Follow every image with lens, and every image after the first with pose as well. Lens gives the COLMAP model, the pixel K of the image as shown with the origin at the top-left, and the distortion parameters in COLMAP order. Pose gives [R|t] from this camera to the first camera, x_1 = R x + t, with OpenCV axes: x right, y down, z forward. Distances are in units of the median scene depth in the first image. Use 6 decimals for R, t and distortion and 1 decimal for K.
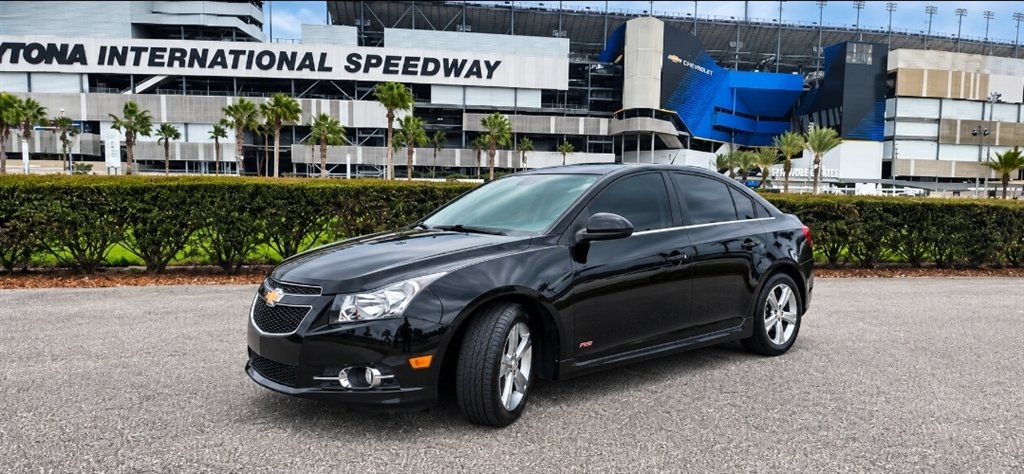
lens RADIAL K [[699.1, 0, 512.0], [0, 699.1, 237.0], [0, 0, 1]] dist [-0.001091, 0.004194]
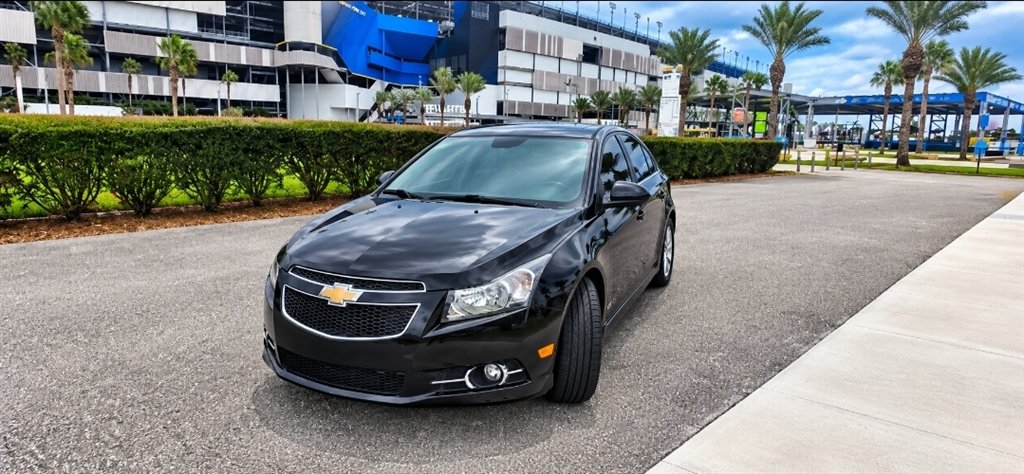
lens RADIAL K [[699.1, 0, 512.0], [0, 699.1, 237.0], [0, 0, 1]] dist [-0.001091, 0.004194]
pose [[0.811064, -0.079871, 0.579479, -0.186306], [0.019682, 0.993800, 0.109430, -0.004654], [-0.584627, -0.077349, 0.807607, -0.037827]]
